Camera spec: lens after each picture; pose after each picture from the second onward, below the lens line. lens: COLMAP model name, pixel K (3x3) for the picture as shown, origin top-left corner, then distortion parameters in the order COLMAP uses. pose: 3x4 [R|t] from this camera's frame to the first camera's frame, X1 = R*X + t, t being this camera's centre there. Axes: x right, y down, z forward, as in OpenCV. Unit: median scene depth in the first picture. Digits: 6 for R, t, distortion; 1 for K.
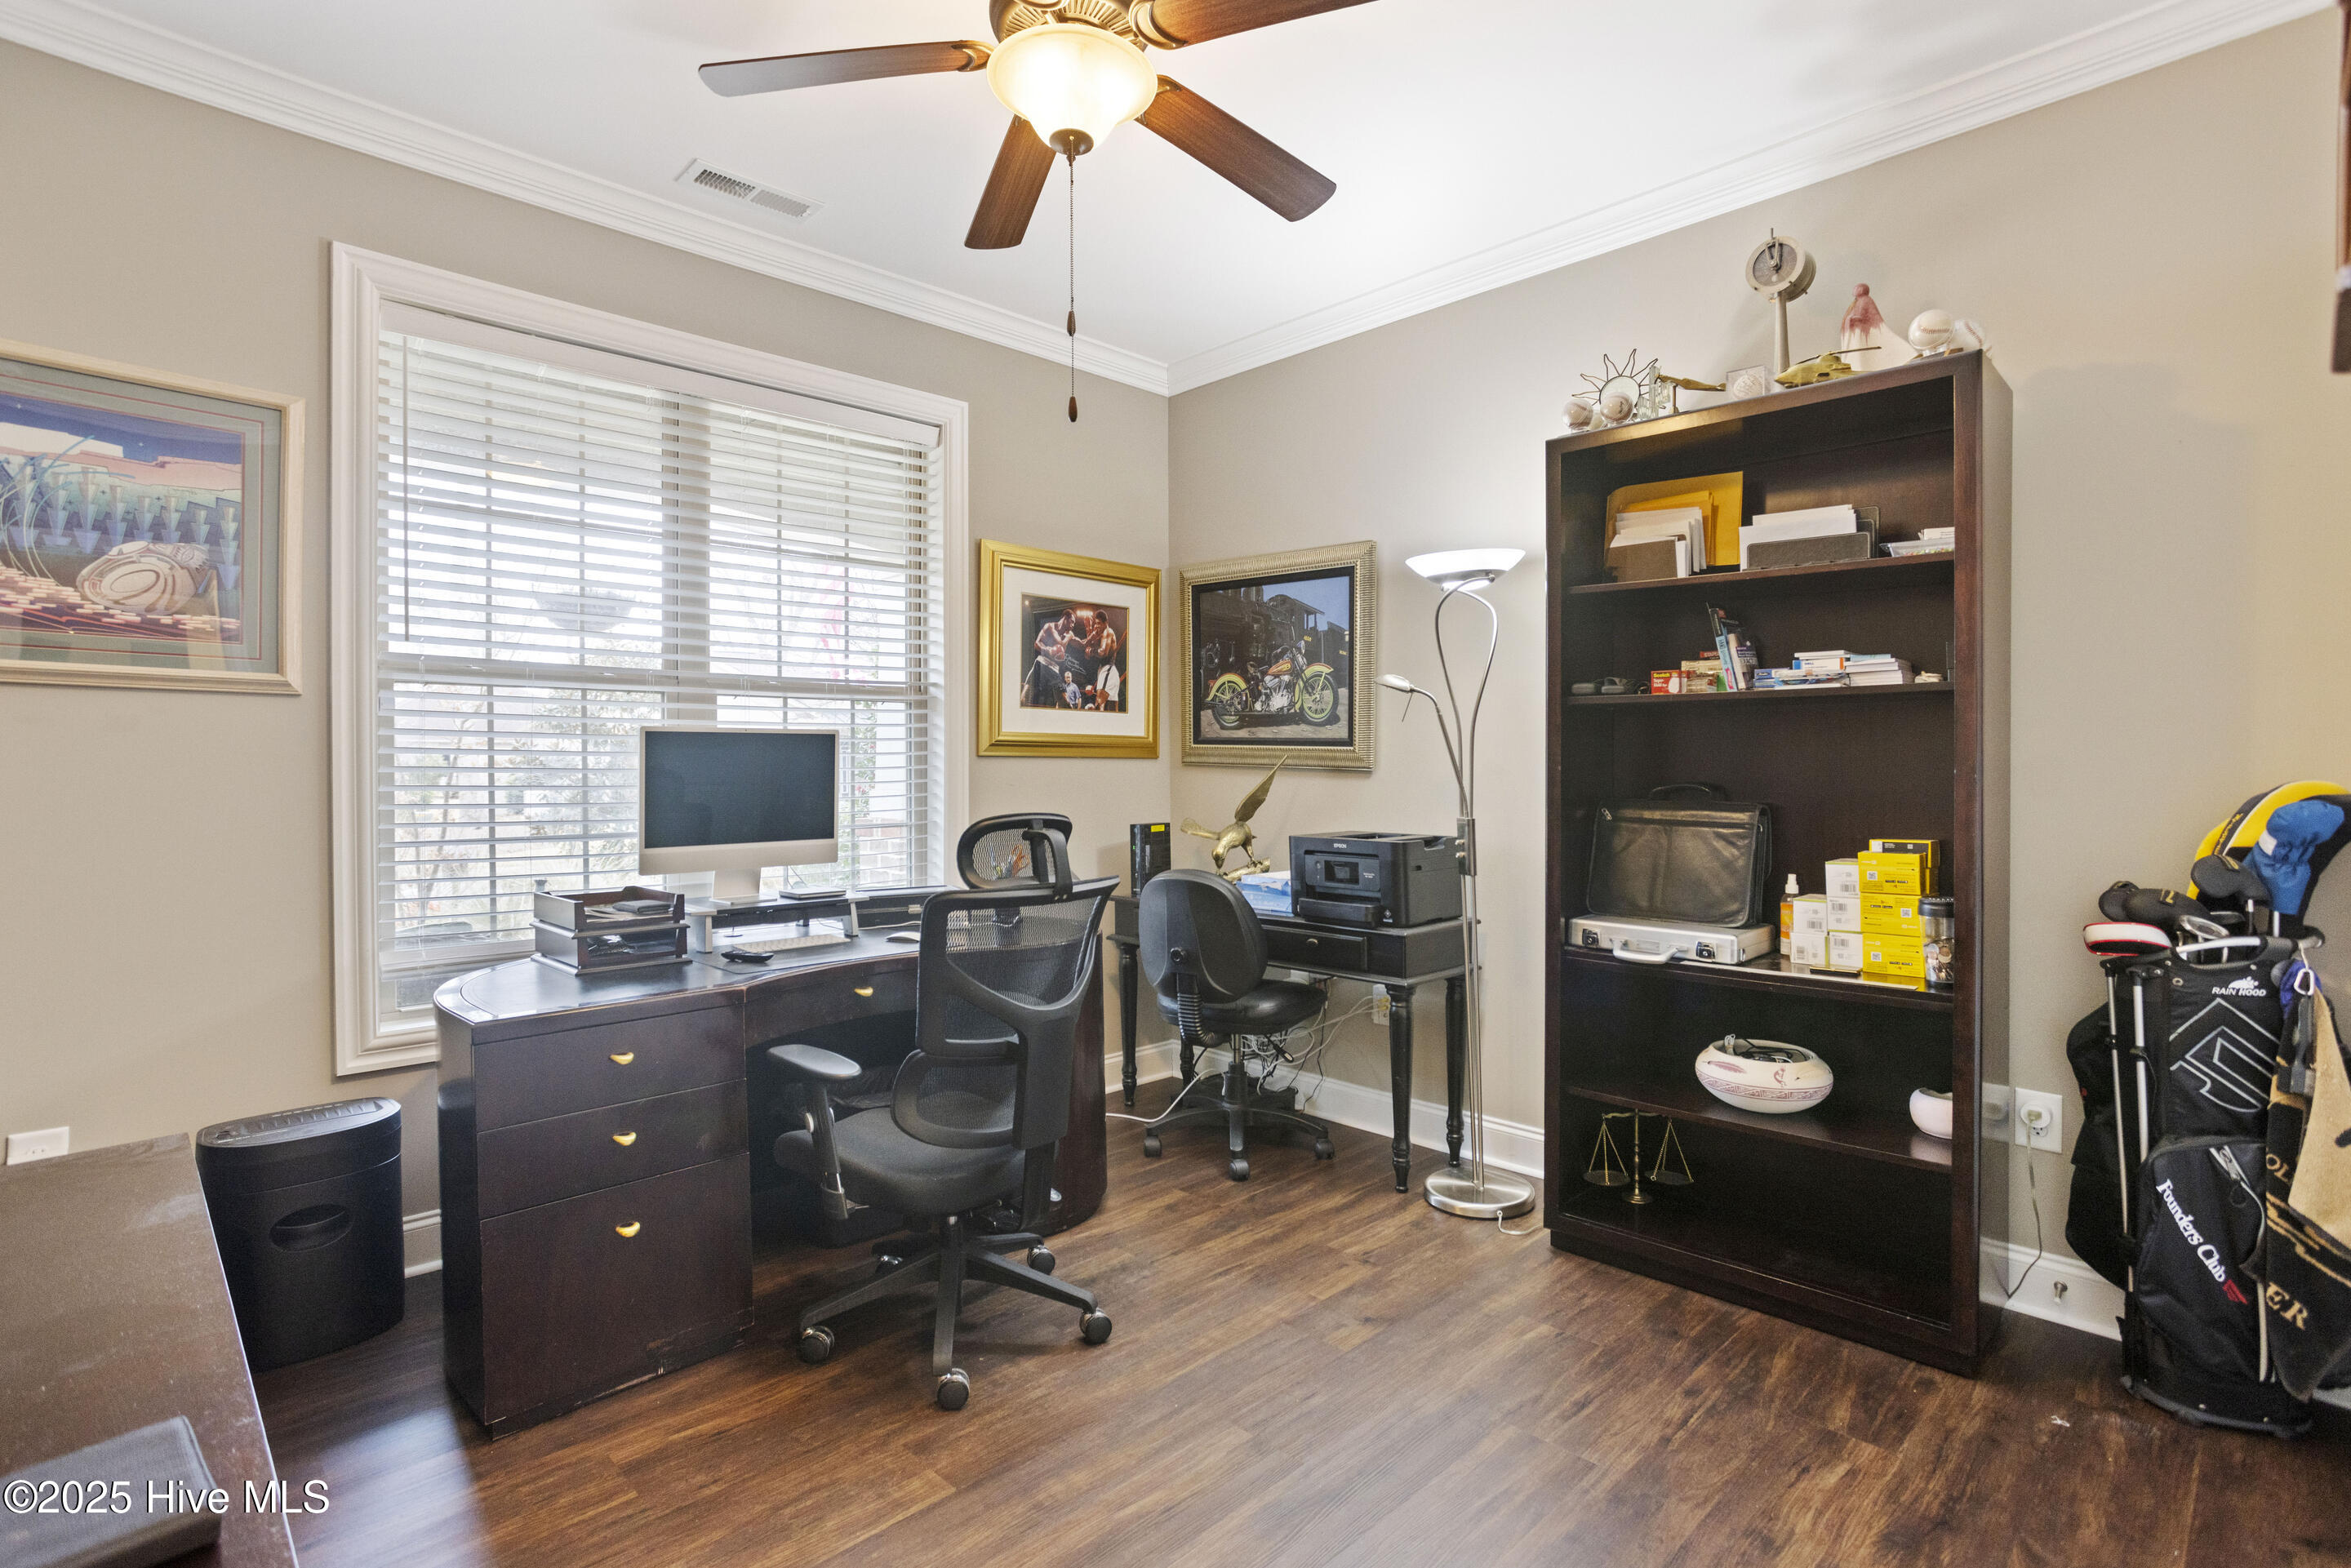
lens RADIAL K [[1127.9, 0, 1178.5], [0, 1127.9, 766.6], [0, 0, 1]] dist [-0.037734, 0.020327]
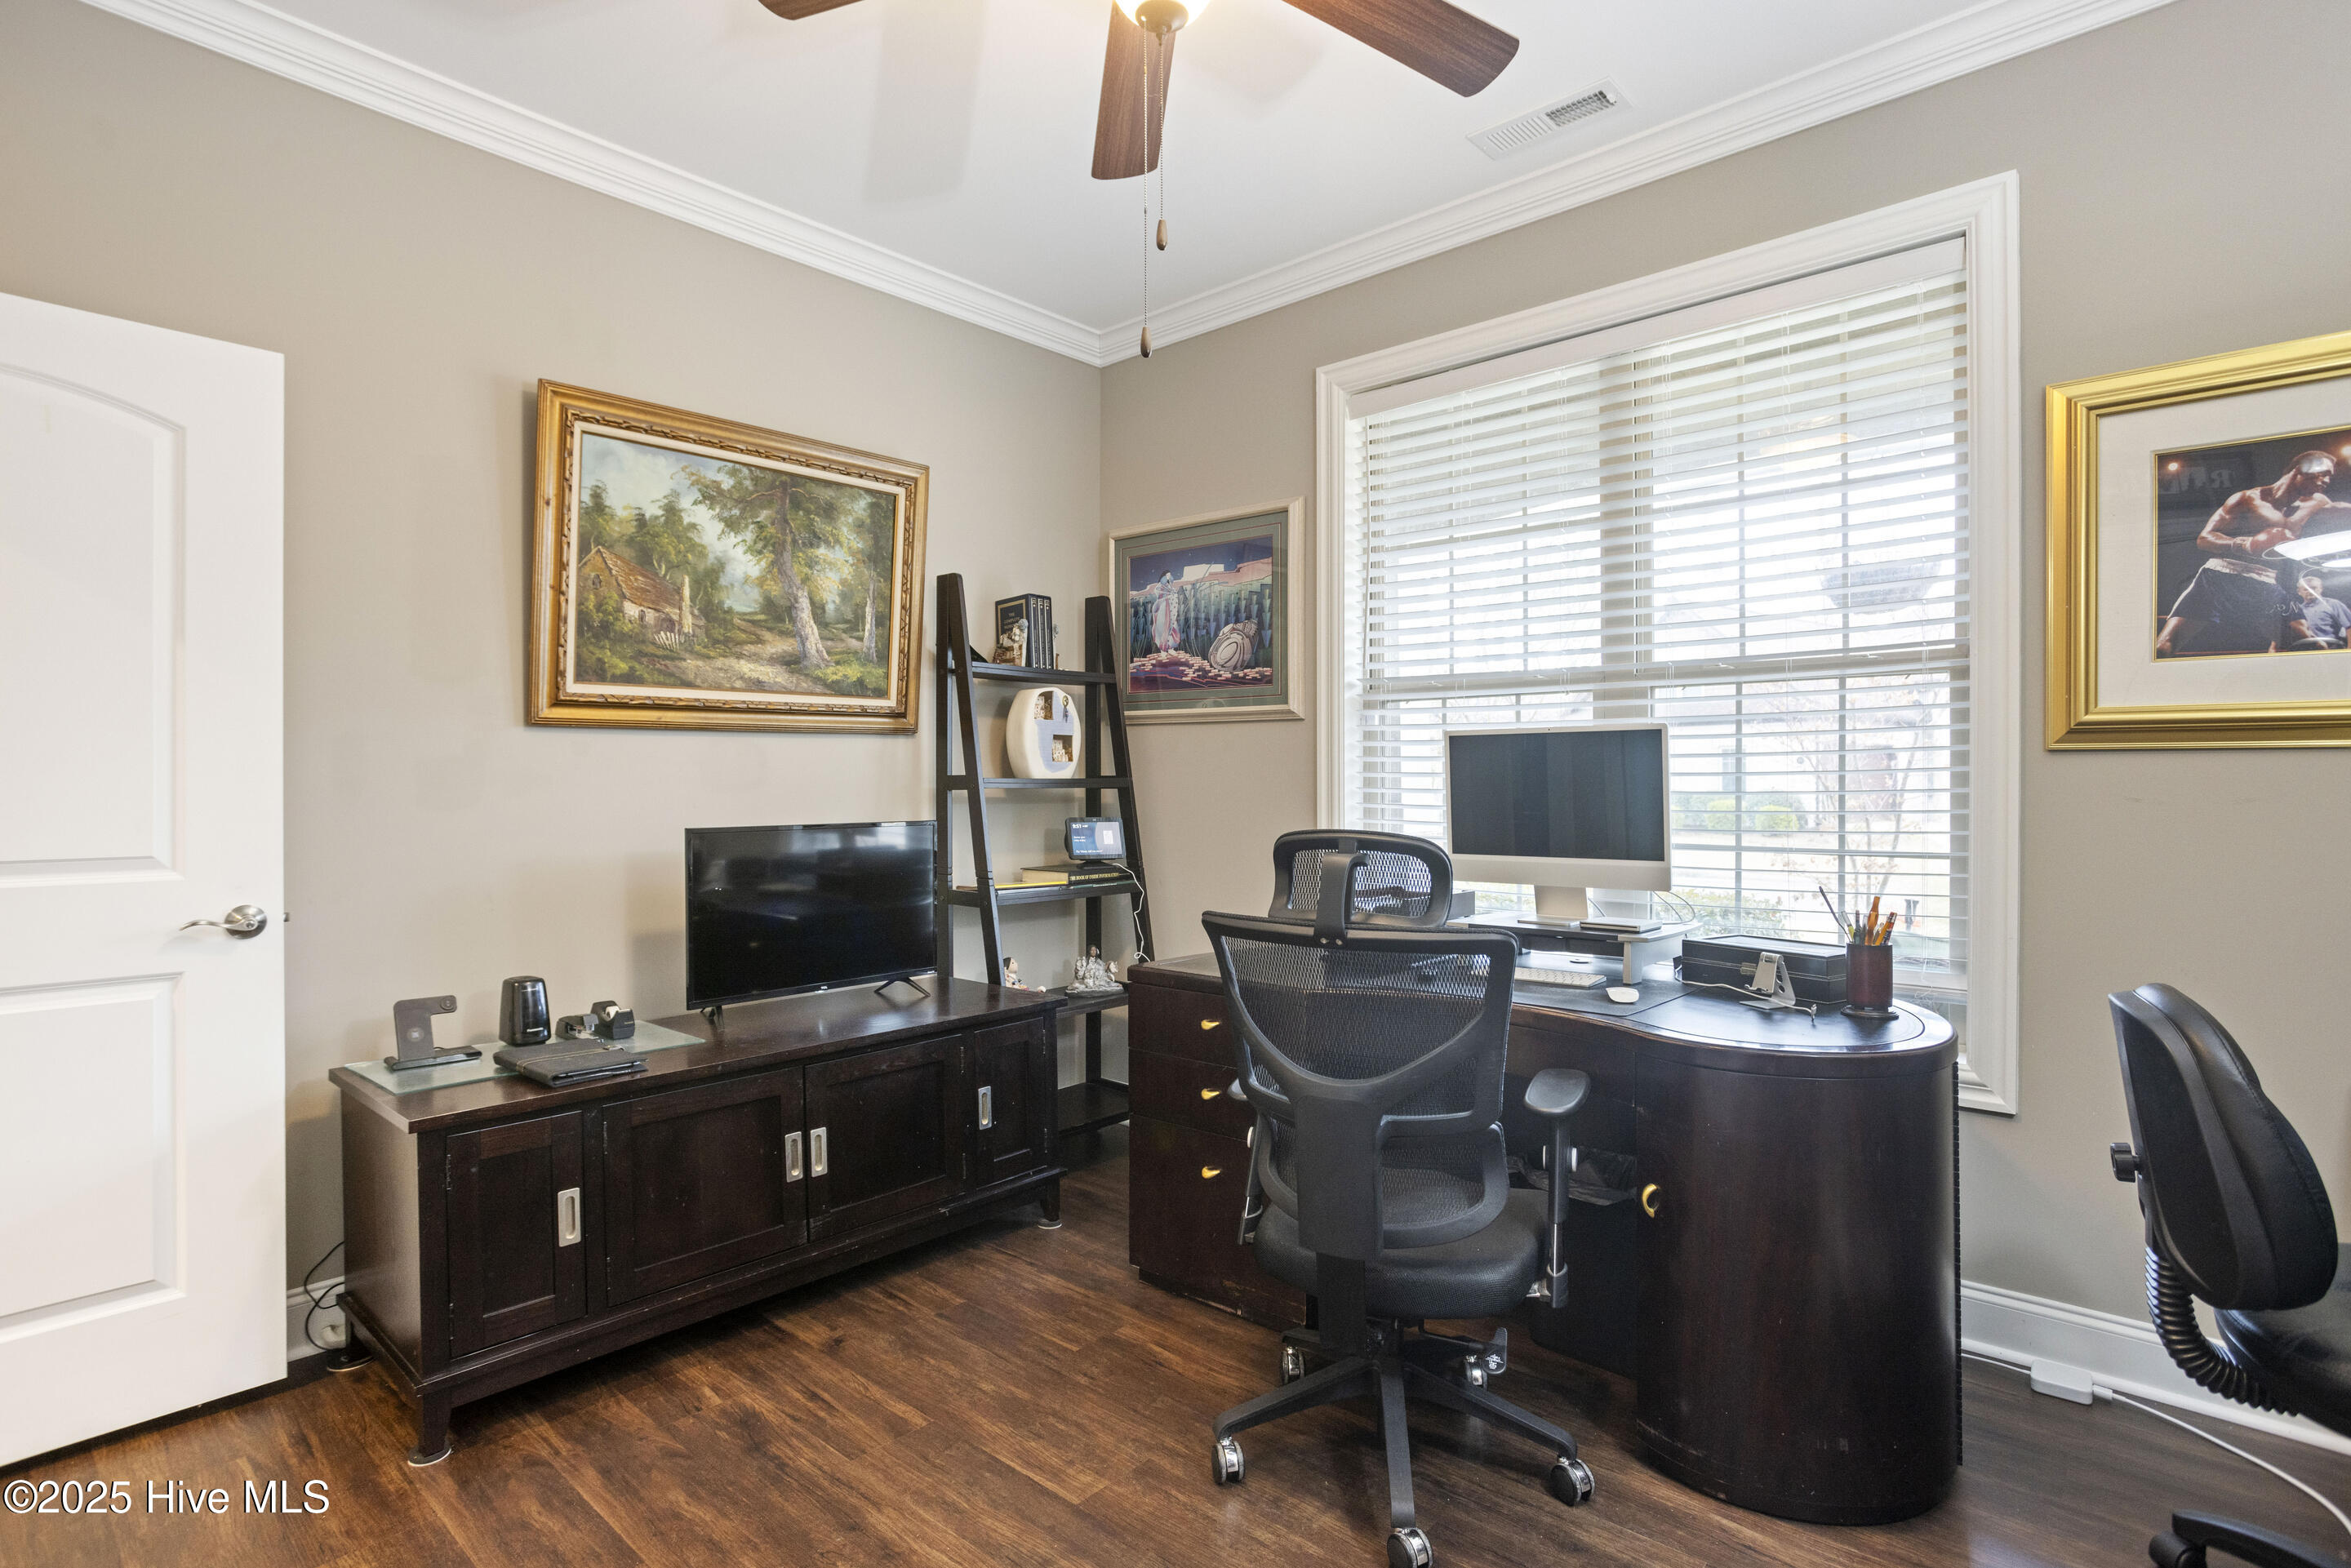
lens RADIAL K [[1157.7, 0, 1155.5], [0, 1157.7, 774.9], [0, 0, 1]] dist [-0.006184, -0.000189]
pose [[0.071240, 0.005628, -0.997443, 0.582482], [0.008558, 0.999944, 0.006254, -0.006072], [0.997423, -0.008982, 0.071187, 0.703760]]
